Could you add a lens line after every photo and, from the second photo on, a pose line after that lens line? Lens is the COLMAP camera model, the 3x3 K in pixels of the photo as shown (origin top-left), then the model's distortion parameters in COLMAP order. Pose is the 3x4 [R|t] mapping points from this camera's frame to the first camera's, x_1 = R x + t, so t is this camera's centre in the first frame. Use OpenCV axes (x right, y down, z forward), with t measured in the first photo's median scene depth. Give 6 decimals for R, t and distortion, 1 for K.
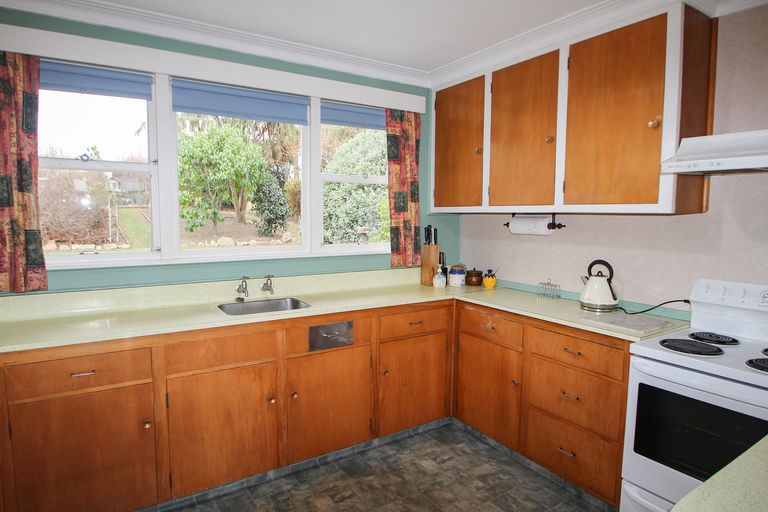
lens RADIAL K [[462.5, 0, 384.8], [0, 462.5, 257.0], [0, 0, 1]] dist [-0.003728, -0.000406]
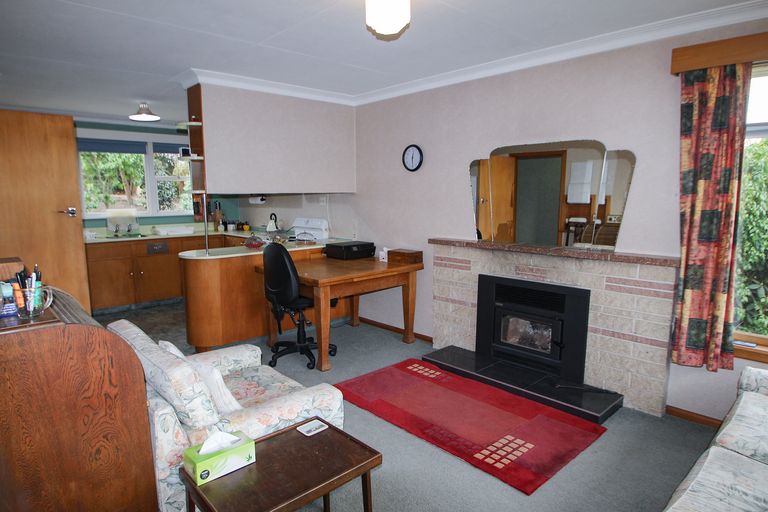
lens RADIAL K [[462.5, 0, 382.8], [0, 462.5, 254.4], [0, 0, 1]] dist [-0.003728, -0.000406]
pose [[0.983631, -0.043458, 0.174874, 0.457265], [0.036586, 0.998434, 0.042328, 0.108894], [-0.176440, -0.035238, 0.983681, -1.163303]]
